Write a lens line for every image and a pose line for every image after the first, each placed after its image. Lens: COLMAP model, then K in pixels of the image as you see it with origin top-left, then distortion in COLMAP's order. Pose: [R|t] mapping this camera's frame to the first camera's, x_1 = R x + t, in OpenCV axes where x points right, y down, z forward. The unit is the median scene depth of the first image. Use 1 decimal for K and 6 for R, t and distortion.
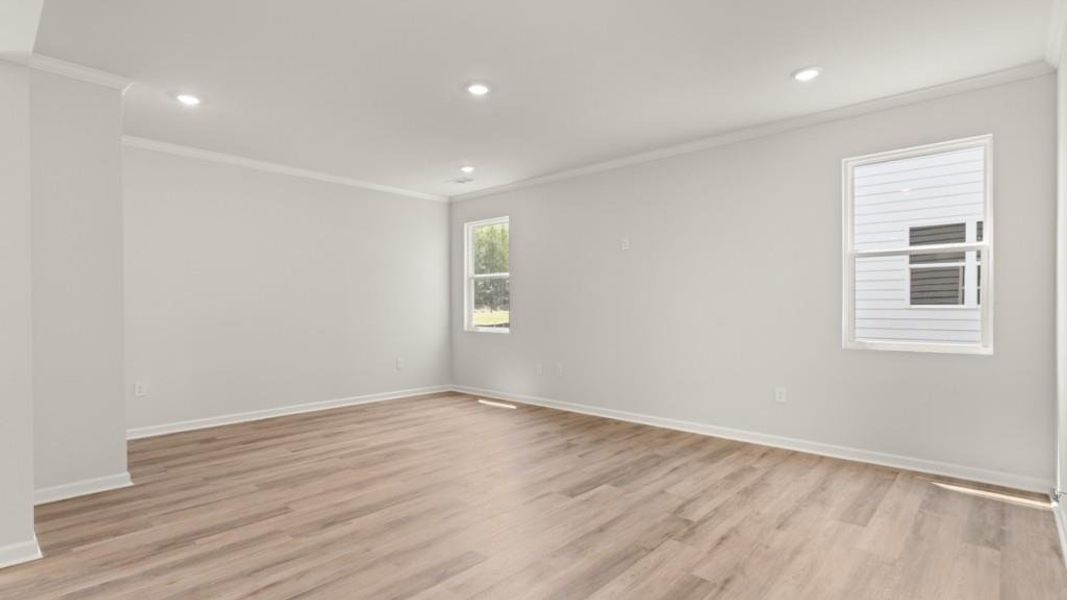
lens RADIAL K [[500.8, 0, 535.7], [0, 500.8, 305.9], [0, 0, 1]] dist [-0.000221, -0.000072]
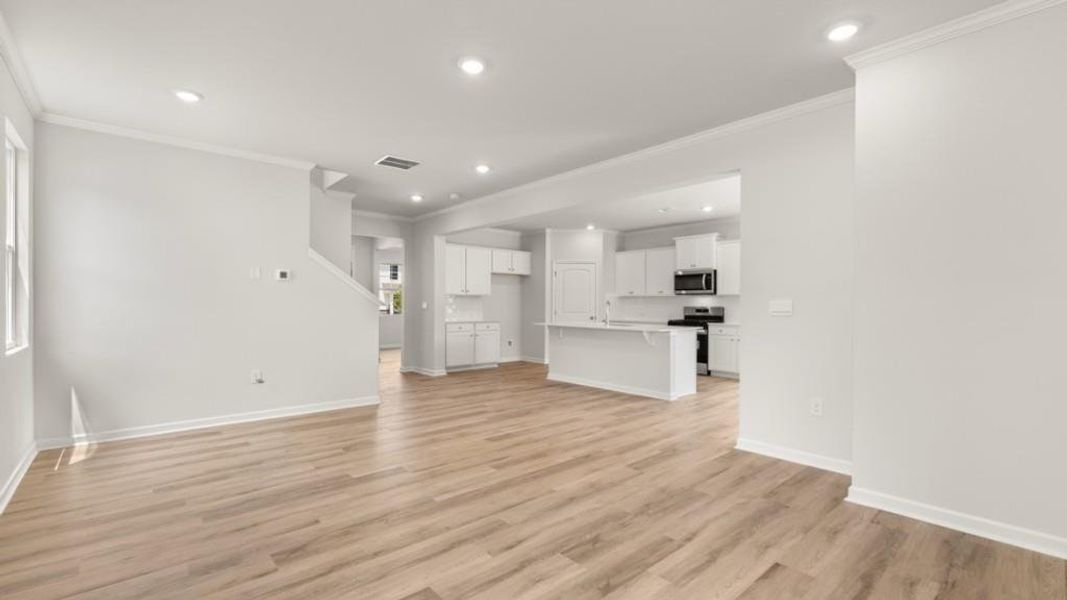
lens RADIAL K [[500.8, 0, 535.7], [0, 500.8, 305.9], [0, 0, 1]] dist [-0.000221, -0.000072]
pose [[-0.993777, -0.000712, 0.111390, -0.347510], [-0.000153, 0.999987, 0.005029, -0.000530], [-0.111392, 0.004980, -0.993764, 1.988035]]
